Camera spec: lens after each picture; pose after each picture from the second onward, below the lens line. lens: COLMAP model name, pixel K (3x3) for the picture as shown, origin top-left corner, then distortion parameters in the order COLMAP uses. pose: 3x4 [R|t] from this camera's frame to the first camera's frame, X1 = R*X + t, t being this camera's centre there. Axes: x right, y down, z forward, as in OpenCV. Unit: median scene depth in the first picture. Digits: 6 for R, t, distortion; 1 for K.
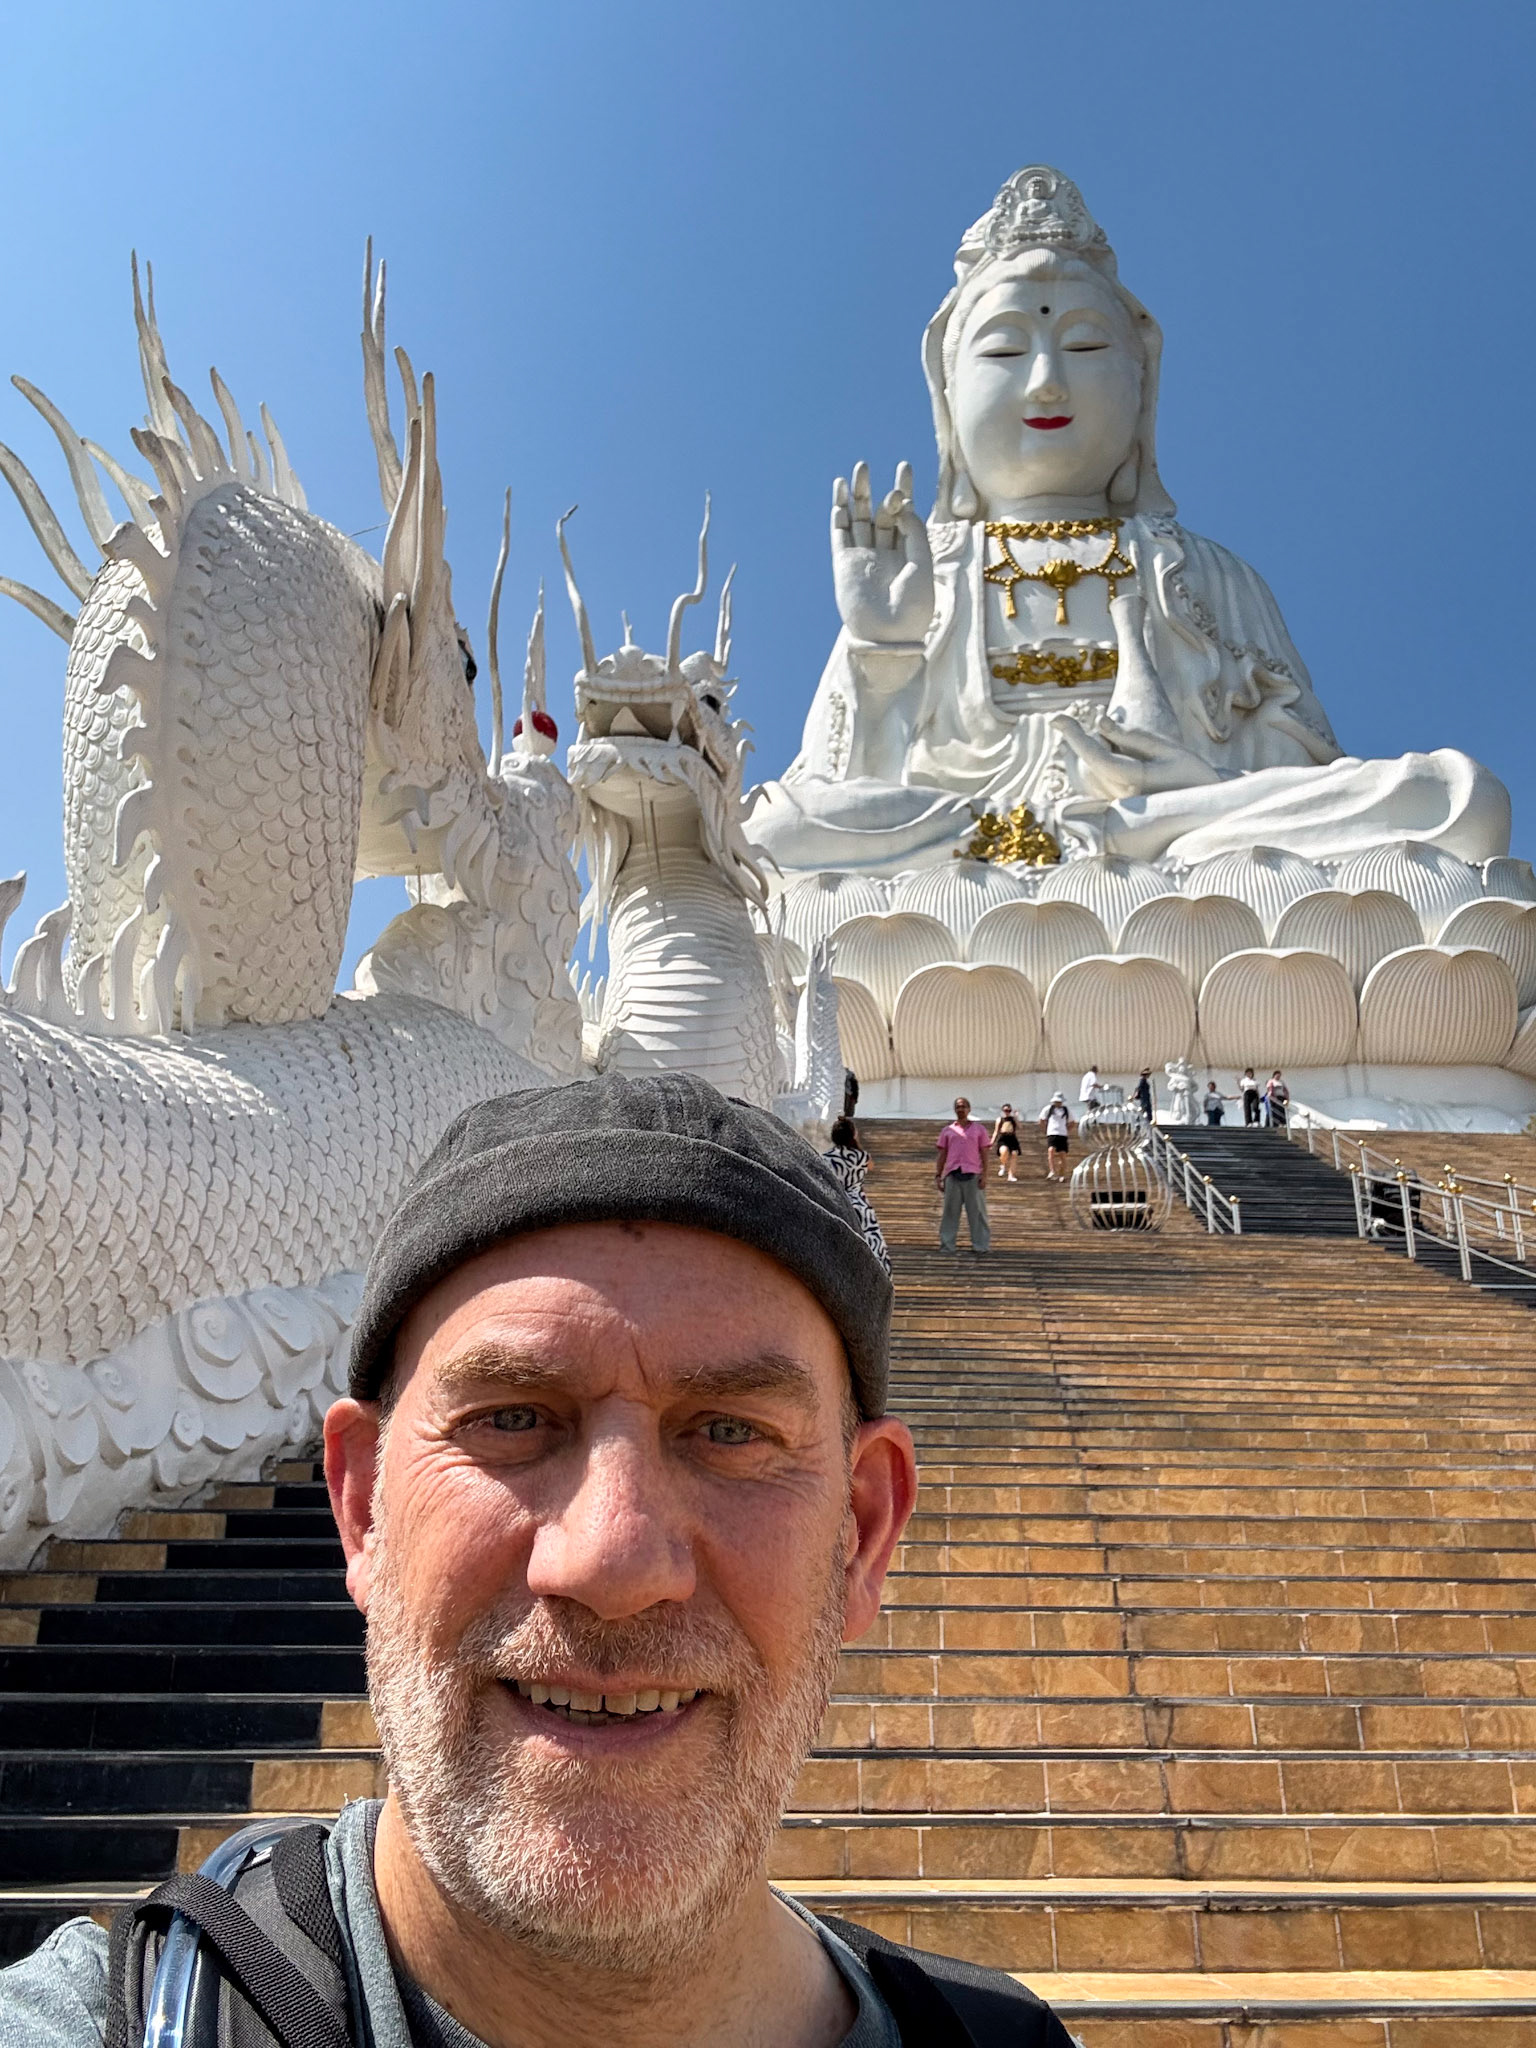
lens RADIAL K [[3326.6, 0, 768.0], [0, 3326.6, 1024.0], [0, 0, 1]] dist [0.116595, -0.015503]
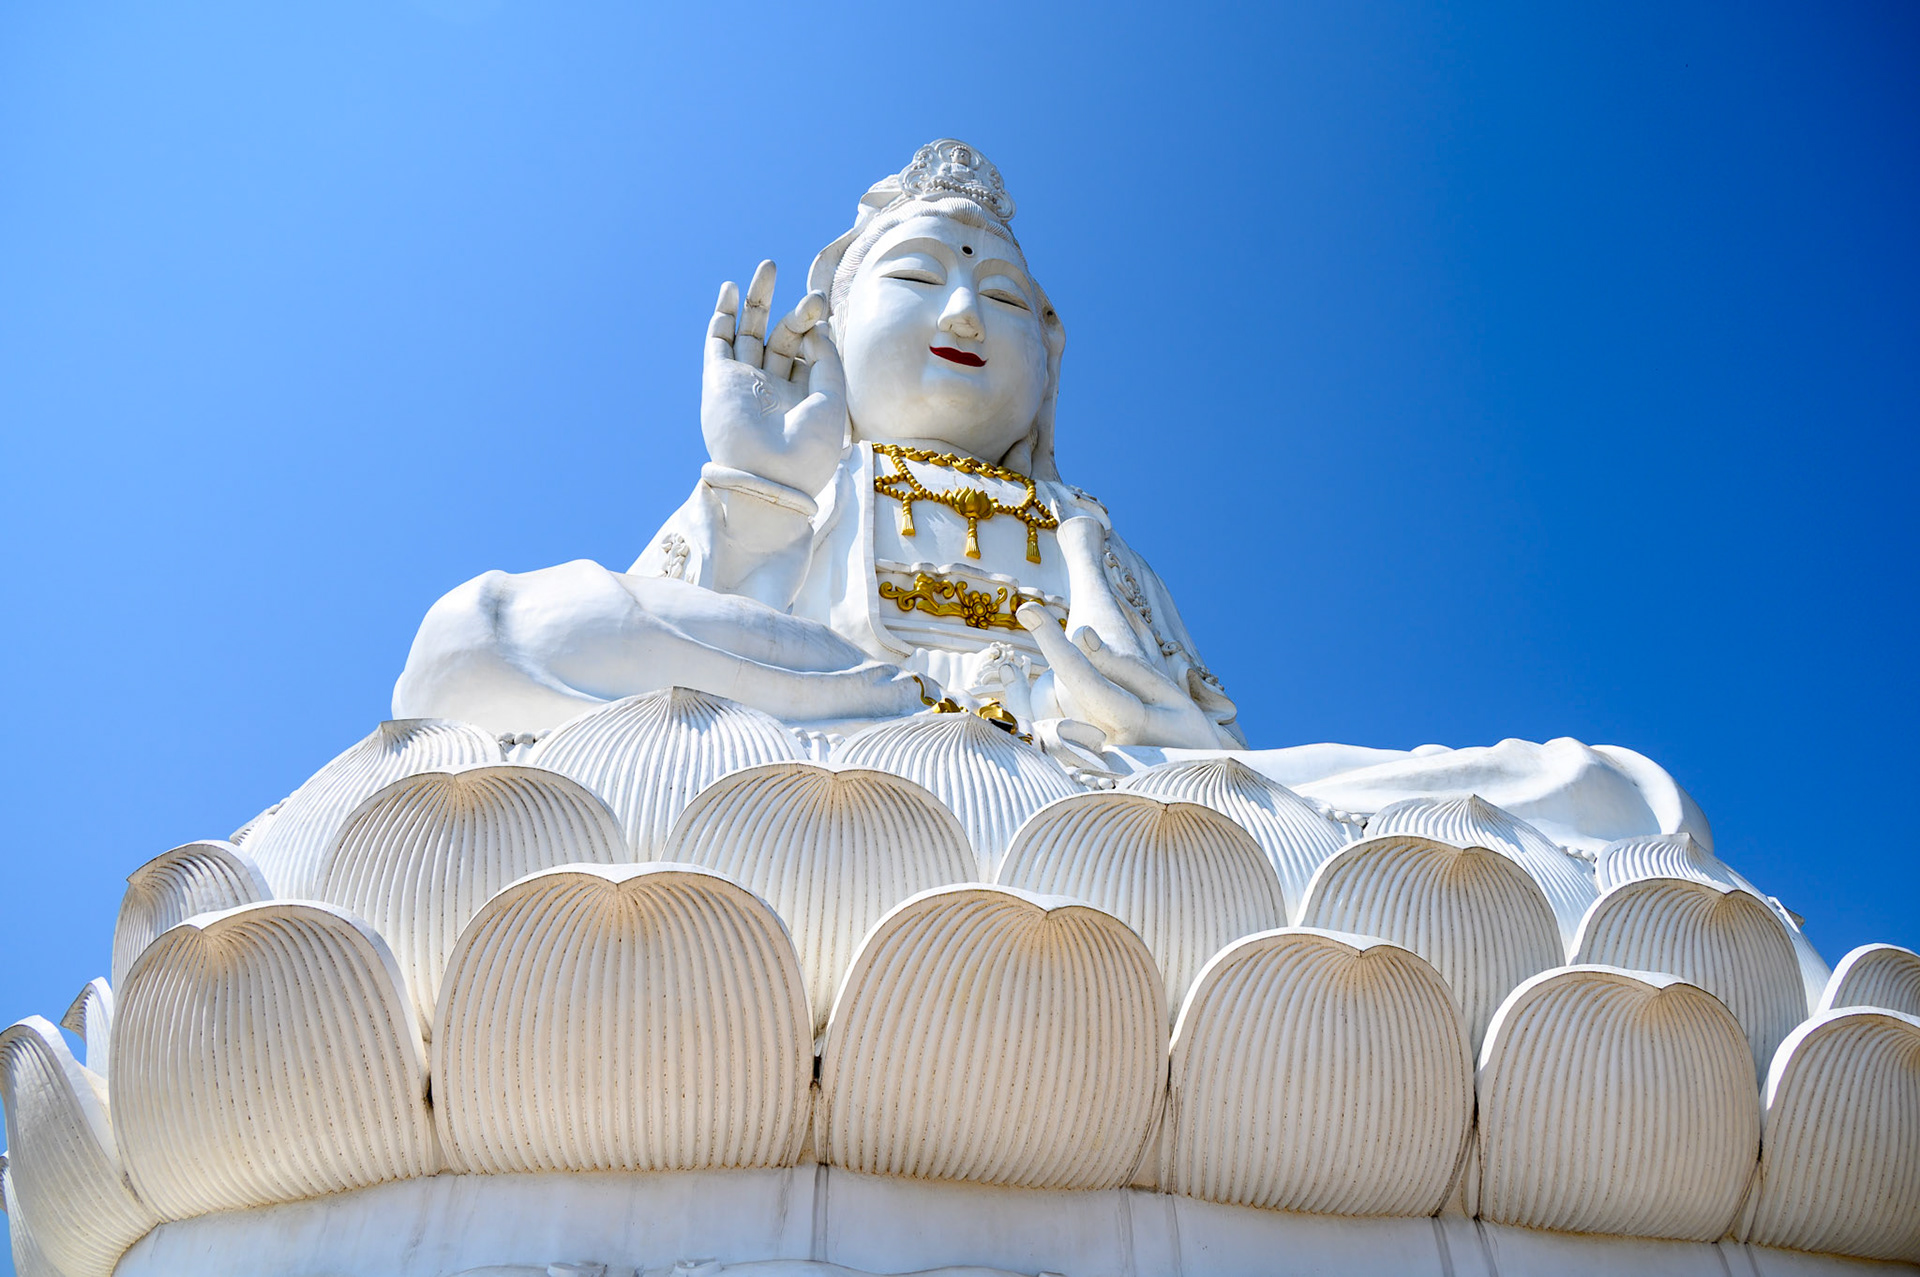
lens RADIAL K [[1393.7, 0, 960.0], [0, 1393.7, 638.5], [0, 0, 1]] dist [-0.004612, 0.000325]
pose [[0.919581, 0.234067, 0.315568, -0.009853], [-0.105589, 0.920855, -0.375336, 0.016258], [-0.378446, 0.311832, 0.871516, 0.728344]]
